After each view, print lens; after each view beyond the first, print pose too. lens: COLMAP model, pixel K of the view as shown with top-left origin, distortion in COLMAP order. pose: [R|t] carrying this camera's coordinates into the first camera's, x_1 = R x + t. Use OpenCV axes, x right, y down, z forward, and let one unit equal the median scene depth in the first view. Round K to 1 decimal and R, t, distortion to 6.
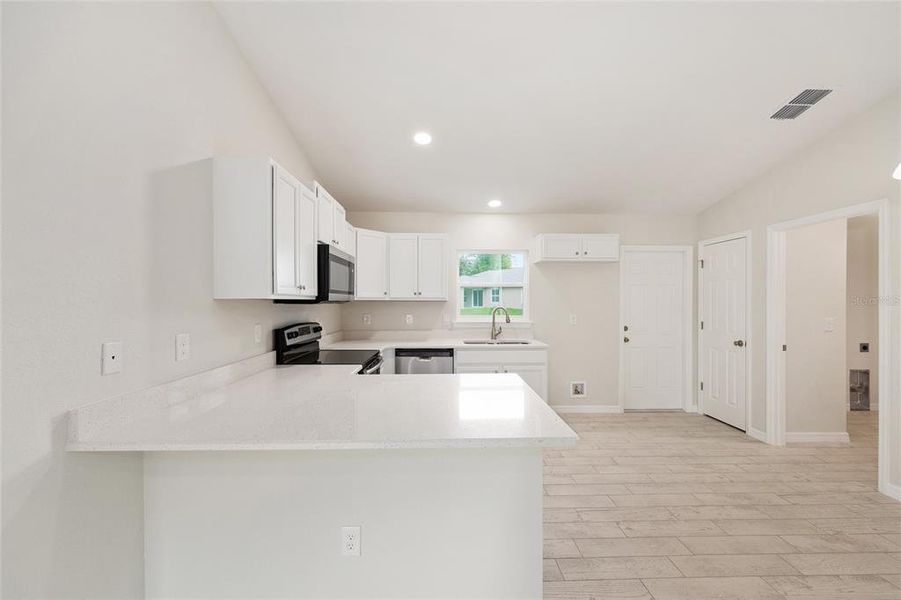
lens RADIAL K [[361.7, 0, 450.5], [0, 361.7, 300.0], [0, 0, 1]] dist [-0.000077, 0.000290]
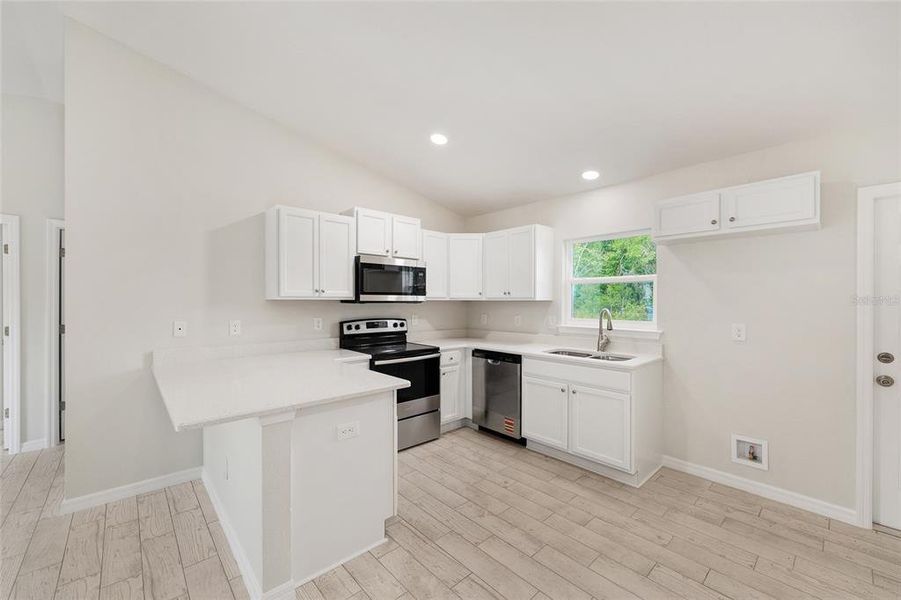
lens RADIAL K [[361.7, 0, 450.5], [0, 361.7, 300.0], [0, 0, 1]] dist [-0.000077, 0.000290]
pose [[0.654622, -0.003969, -0.755946, 0.524133], [0.002217, 0.999992, -0.003330, 0.002572], [0.755953, 0.000504, 0.654626, 0.275261]]
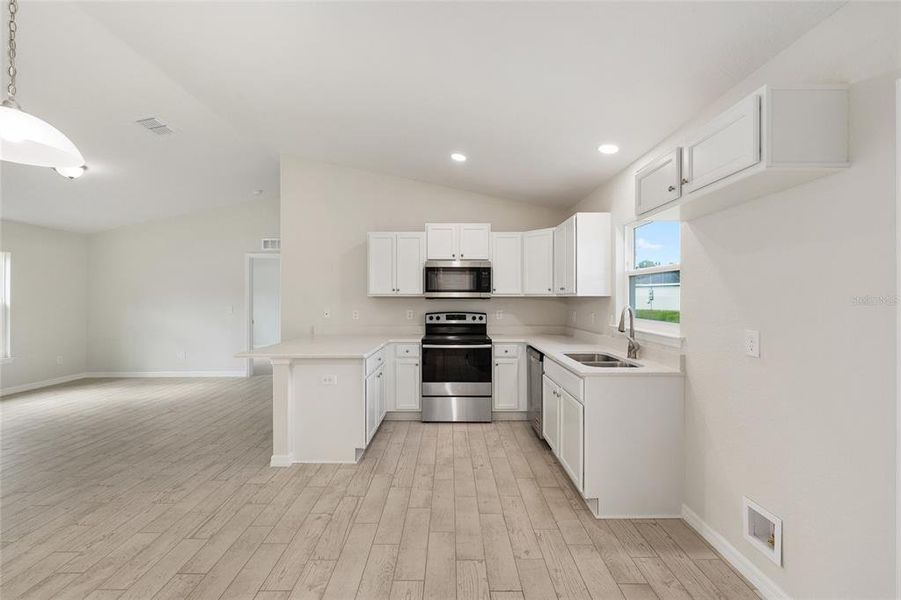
lens RADIAL K [[361.7, 0, 448.9], [0, 361.7, 296.6], [0, 0, 1]] dist [-0.000741, -0.000107]
pose [[-0.029210, -0.006053, -0.999555, 0.808704], [0.001830, 0.999980, -0.006109, 0.006320], [0.999572, -0.002007, -0.029198, 0.749374]]
